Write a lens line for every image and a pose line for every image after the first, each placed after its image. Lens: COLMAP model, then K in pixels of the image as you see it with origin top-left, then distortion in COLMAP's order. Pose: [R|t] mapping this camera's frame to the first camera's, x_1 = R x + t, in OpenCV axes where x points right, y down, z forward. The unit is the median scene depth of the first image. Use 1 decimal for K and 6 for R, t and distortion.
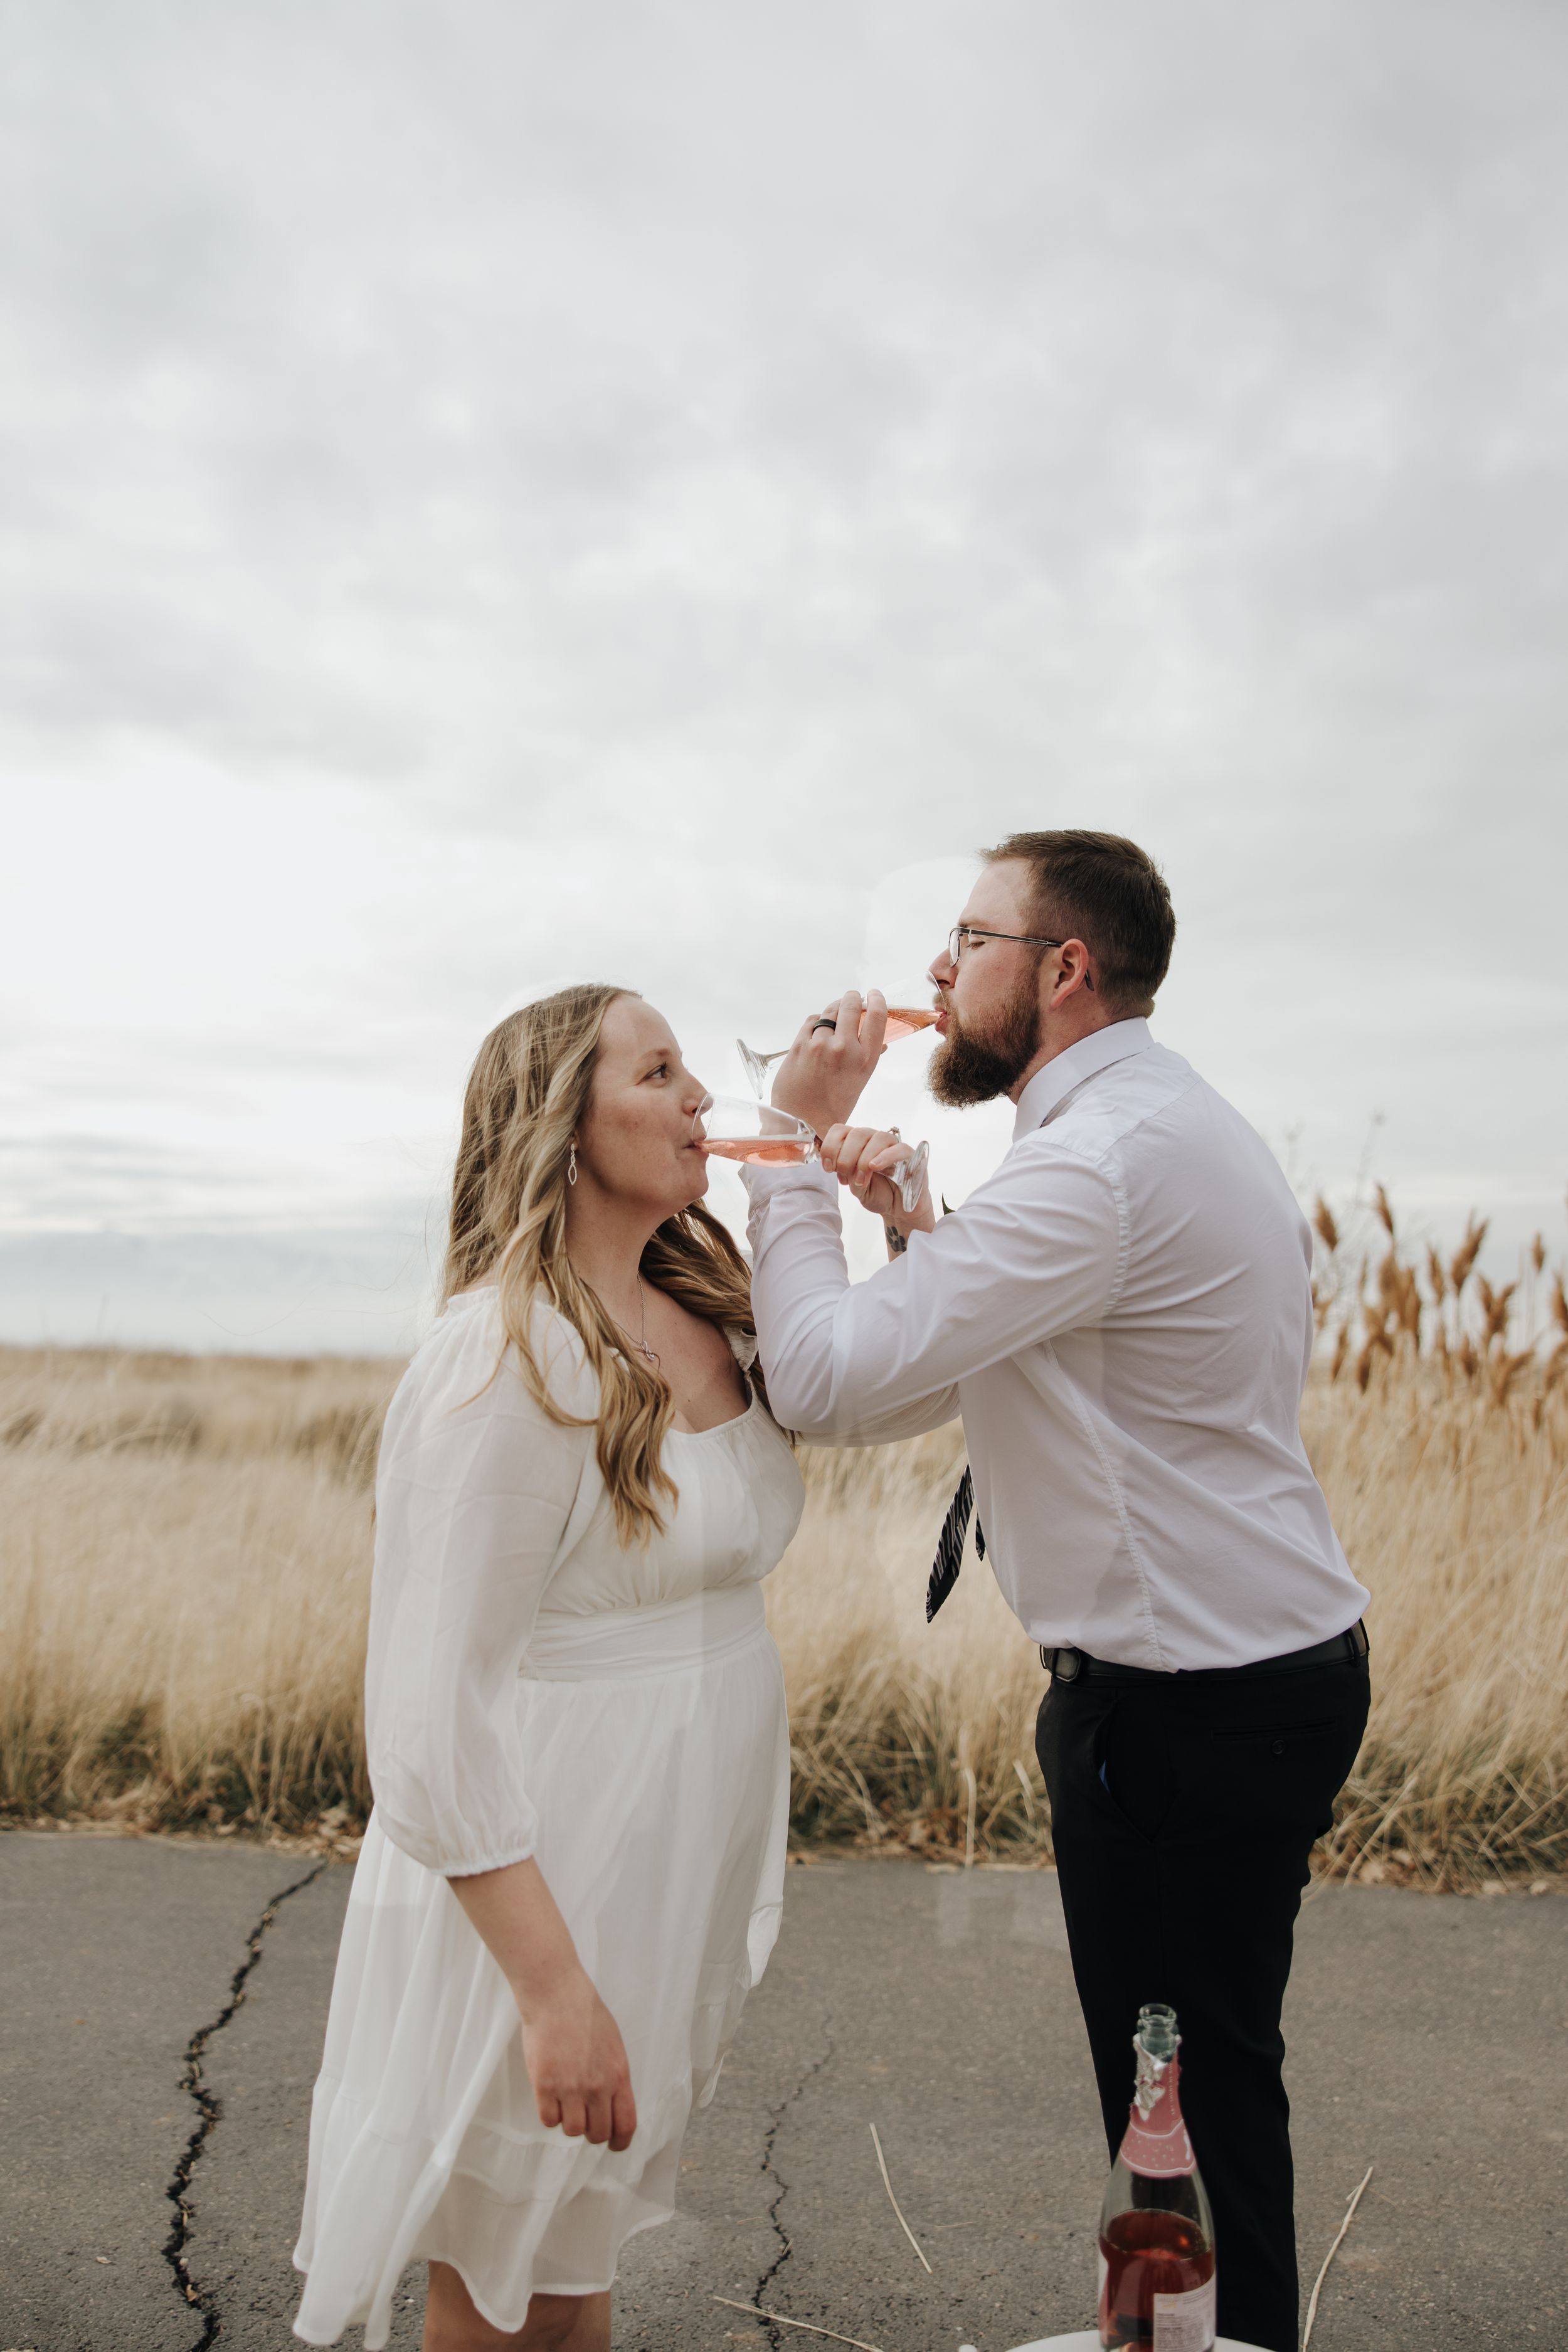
lens RADIAL K [[1797.6, 0, 788.5], [0, 1797.6, 1177.4], [0, 0, 1]] dist [0.014894, 0.000635]
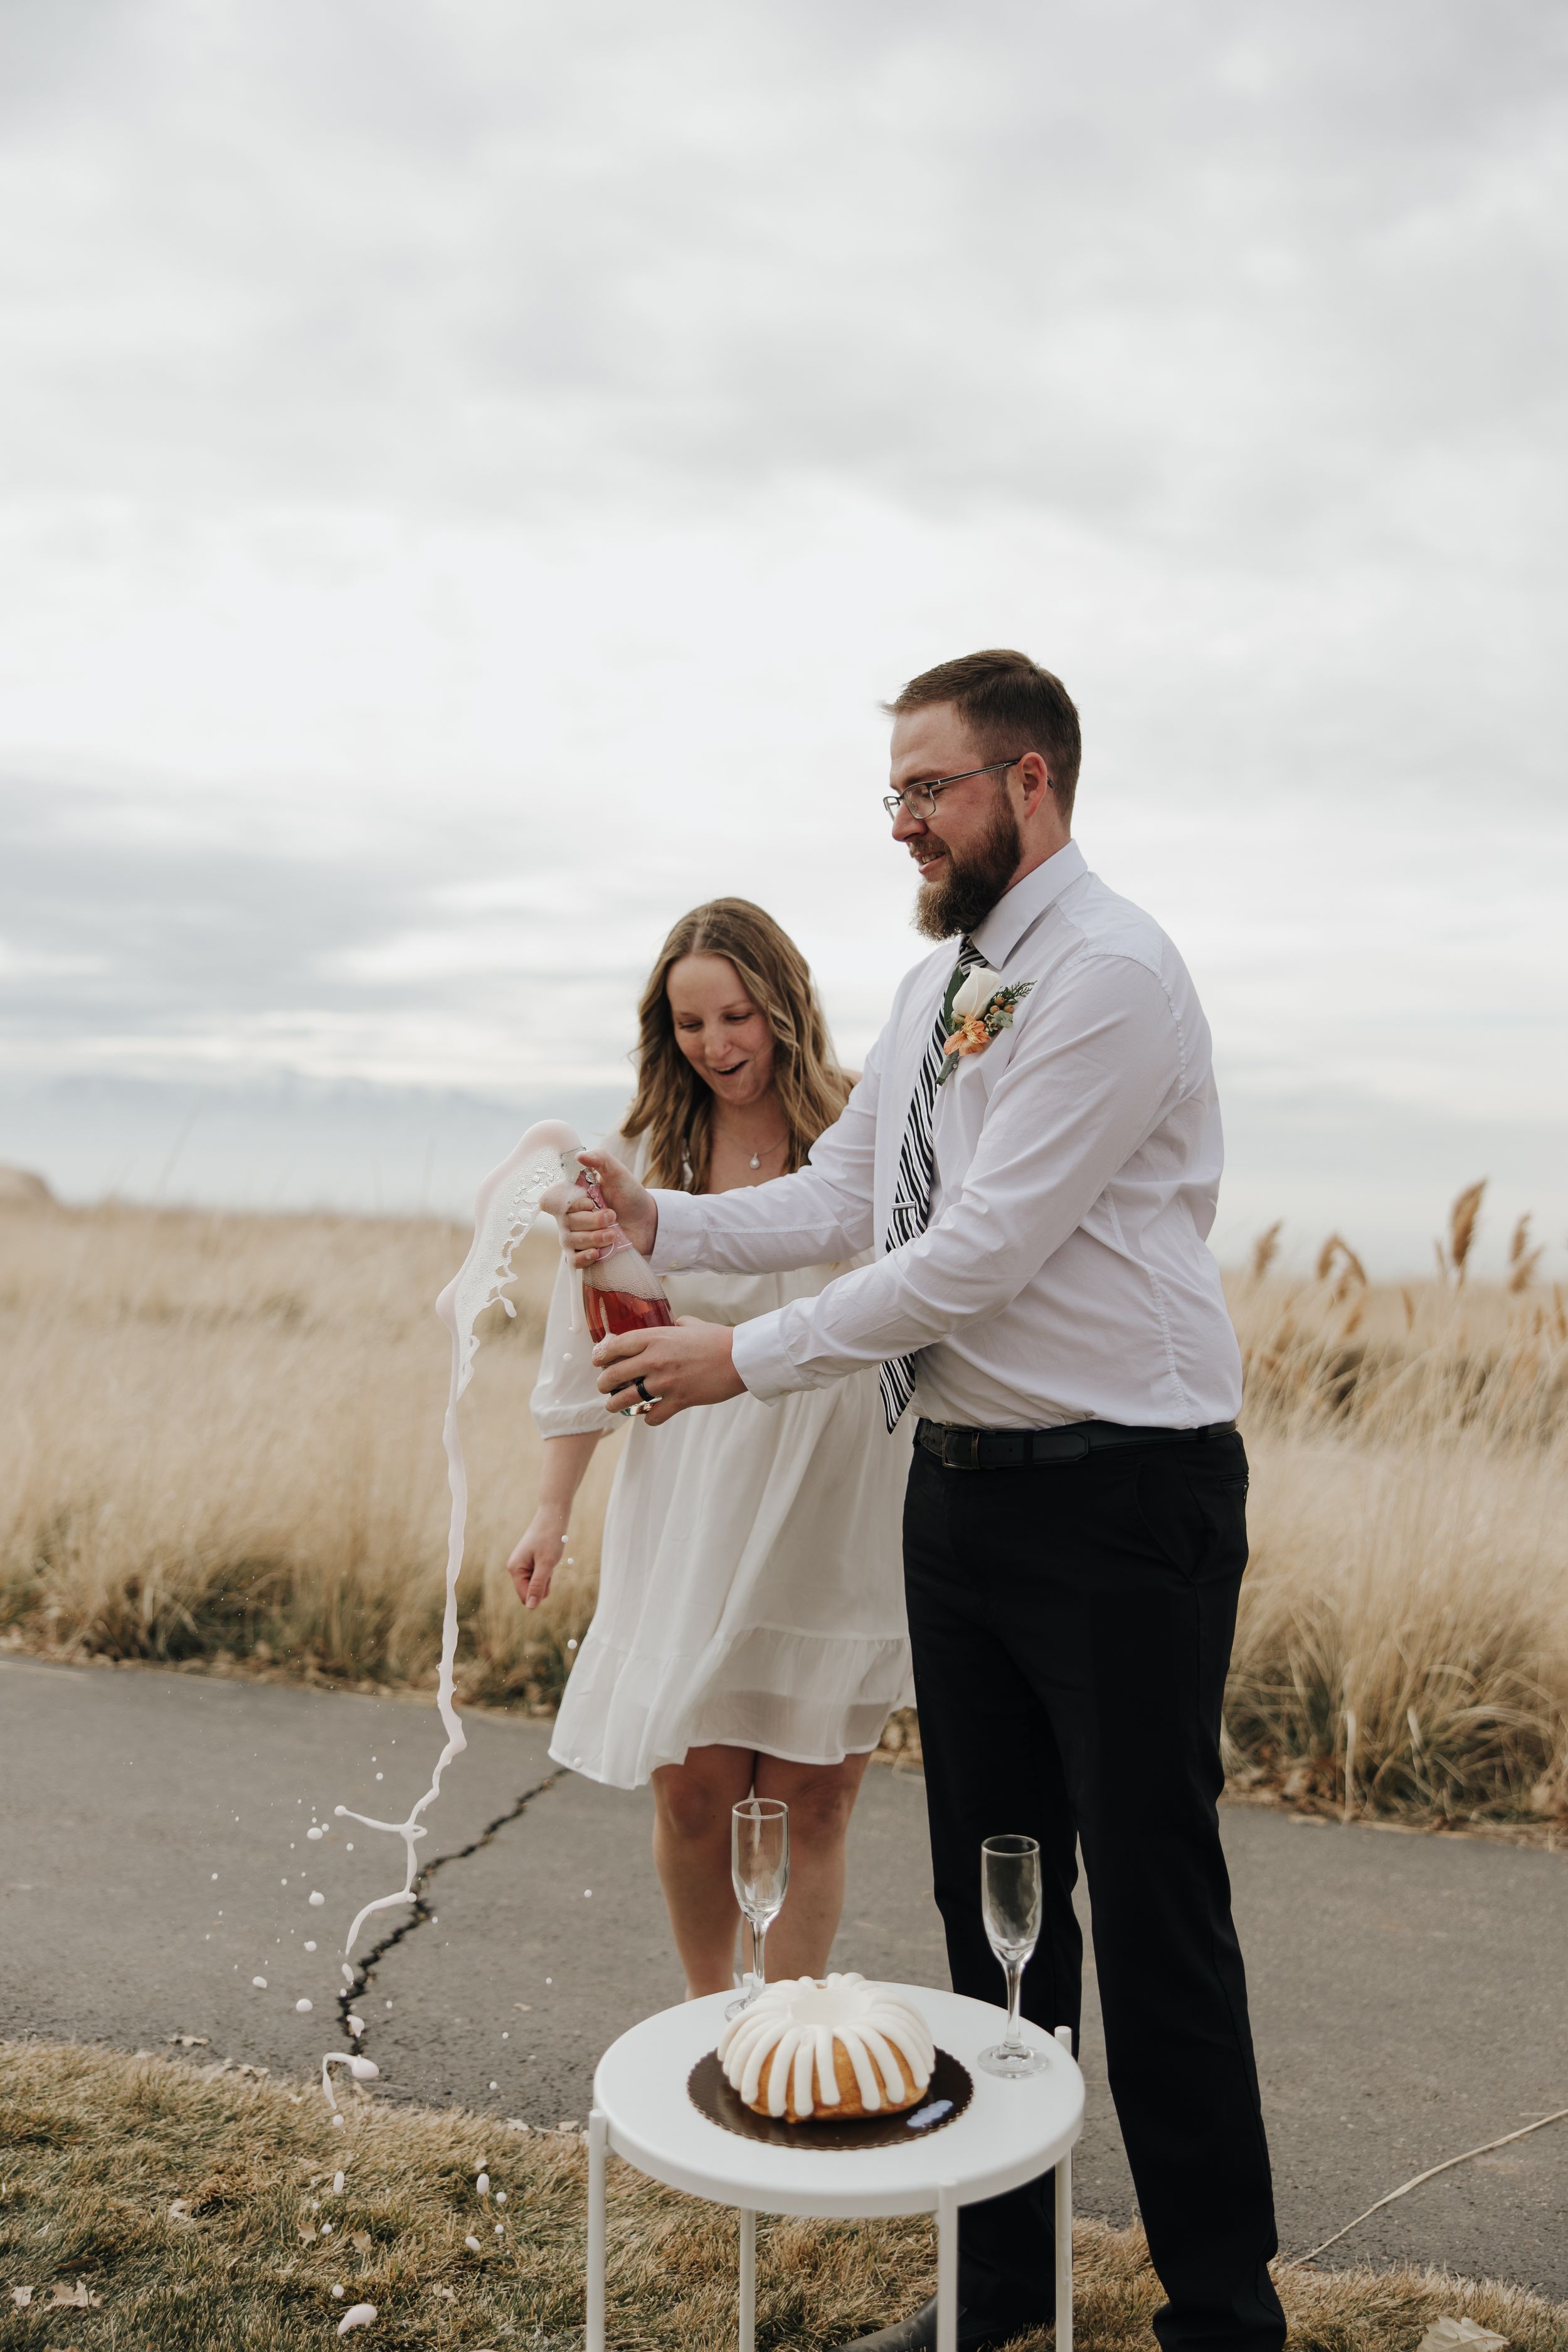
lens RADIAL K [[2527.4, 0, 779.6], [0, 2527.4, 1183.3], [0, 0, 1]] dist [0.009650, 0.000000]
pose [[0.950562, 0.019197, -0.309940, 0.203613], [0.001802, 0.997730, 0.067322, 0.004651], [0.310529, -0.064552, 0.948370, -0.177667]]
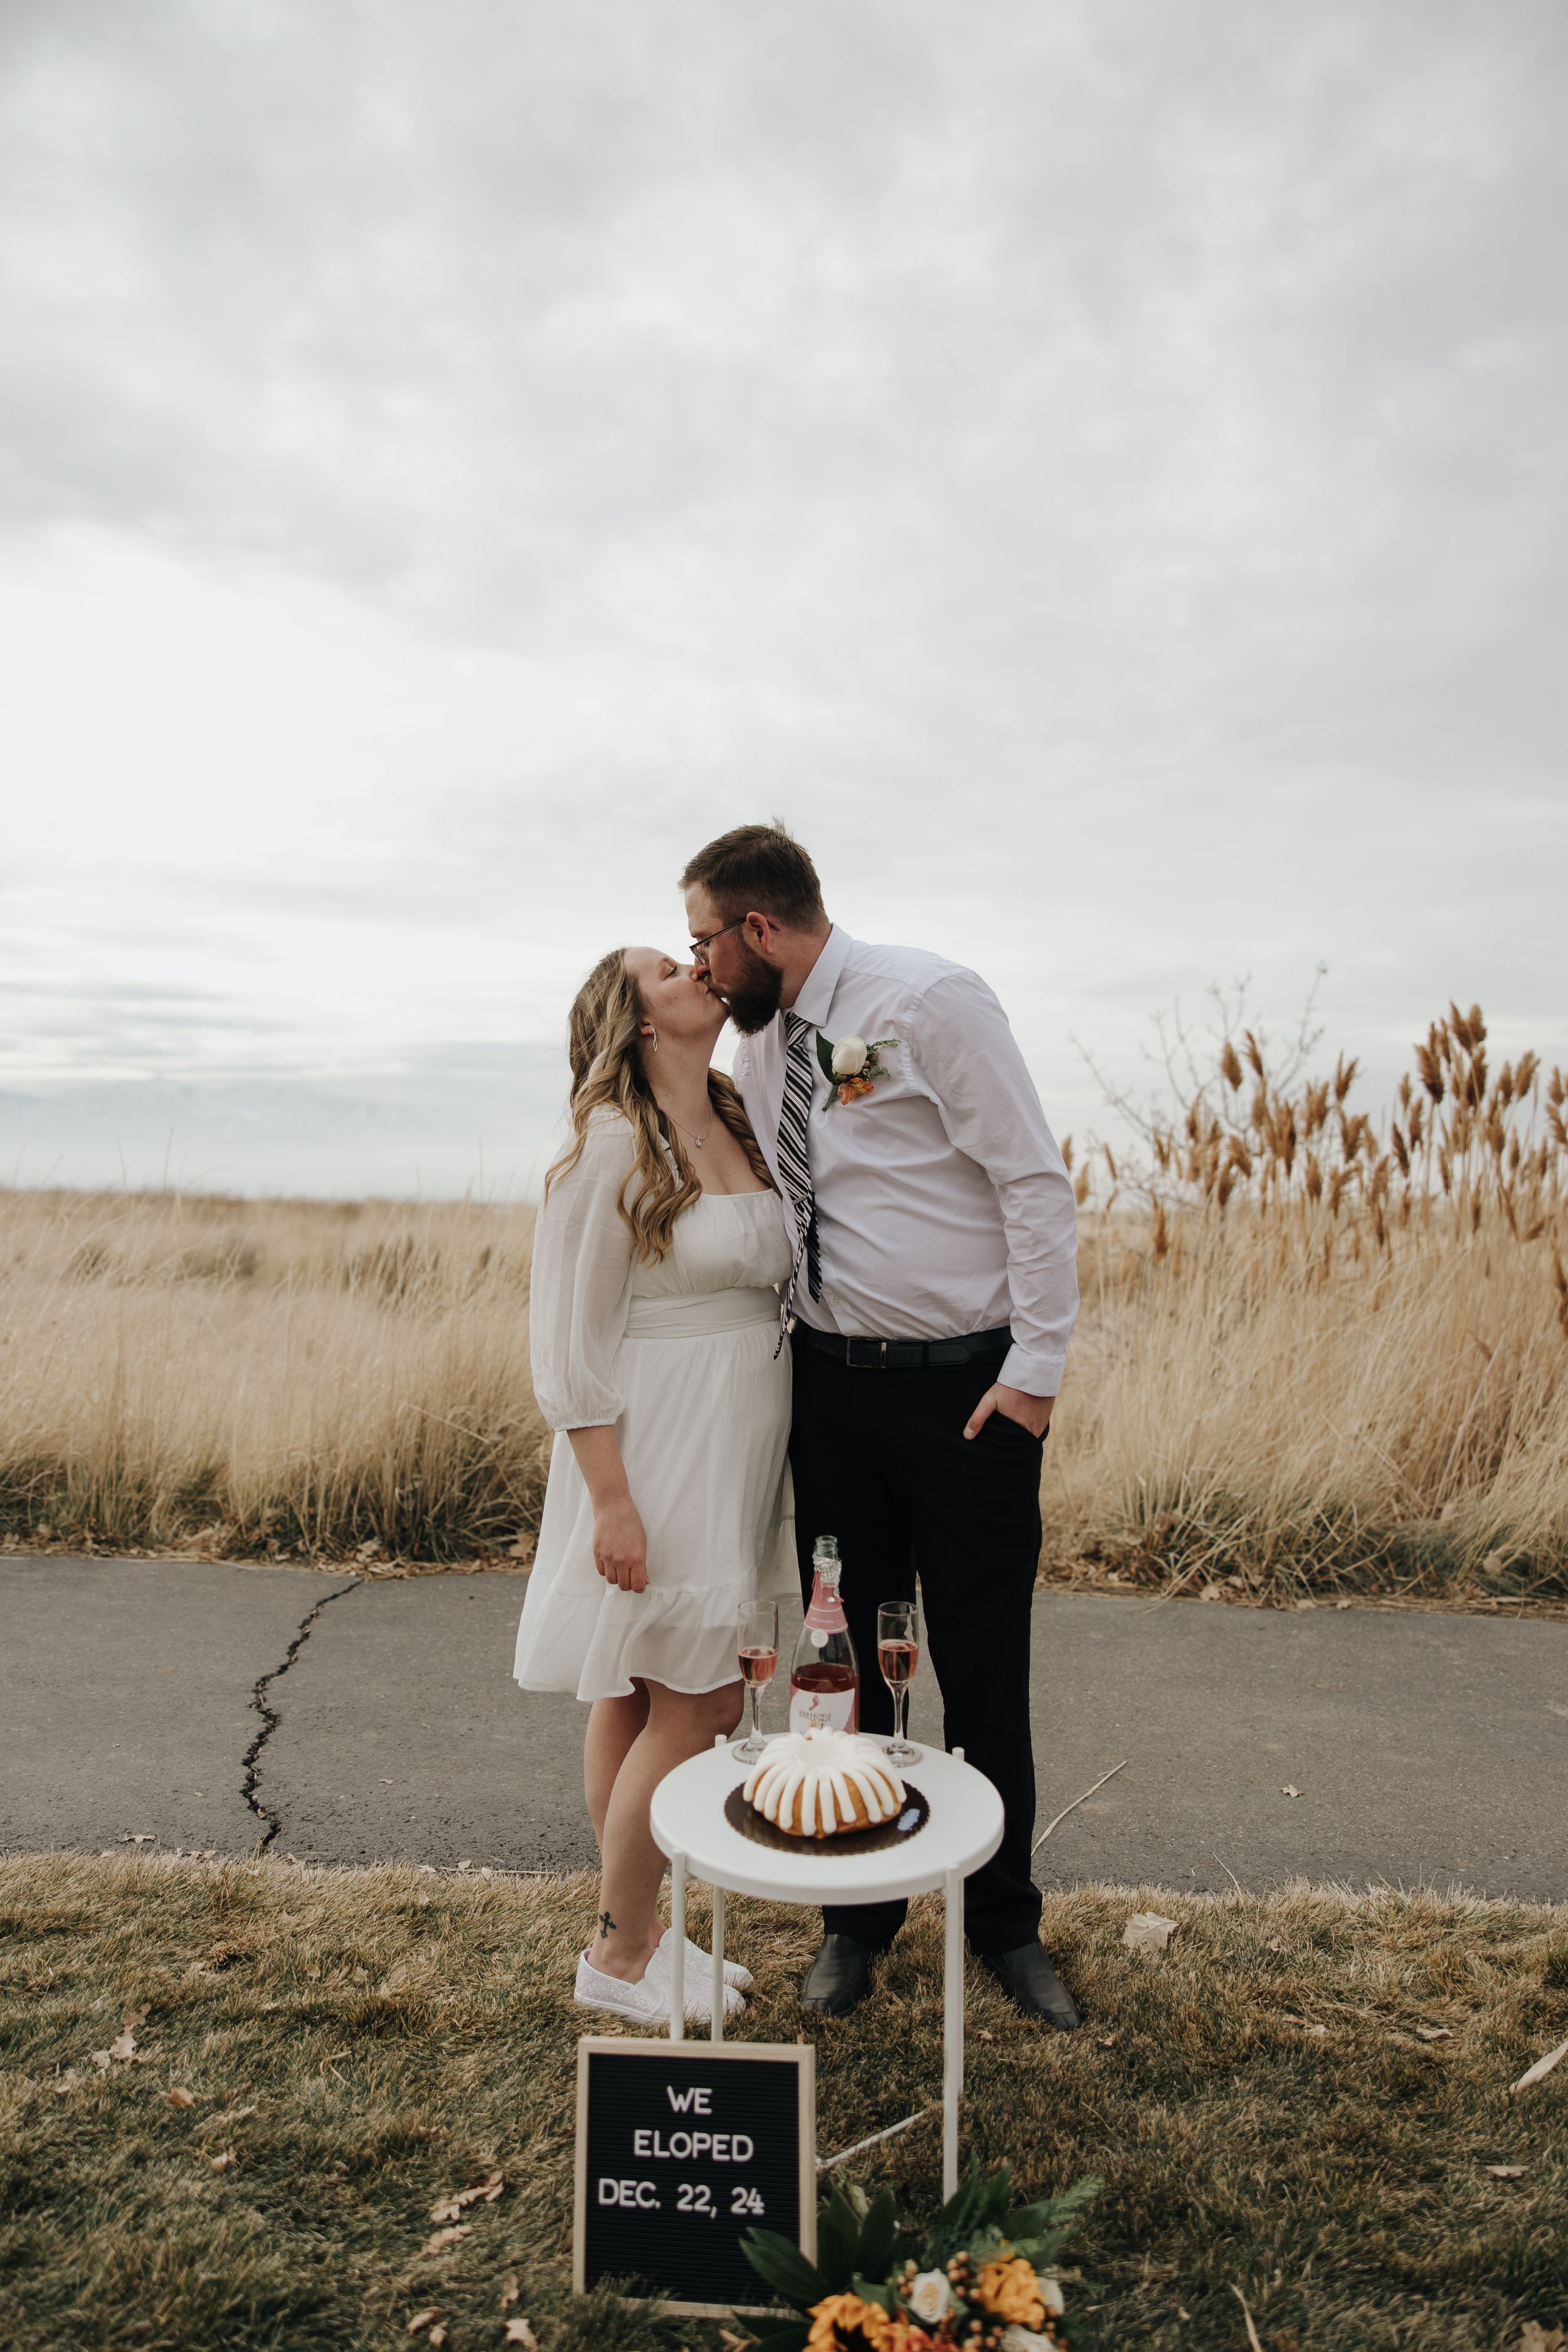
lens RADIAL K [[1797.6, 0, 776.1], [0, 1797.6, 1162.5], [0, 0, 1]] dist [0.014894, 0.000635]
pose [[0.999488, -0.000291, -0.031995, 0.065532], [0.002733, 0.997081, 0.076304, -0.000422], [0.031880, -0.076353, 0.996571, -0.196029]]
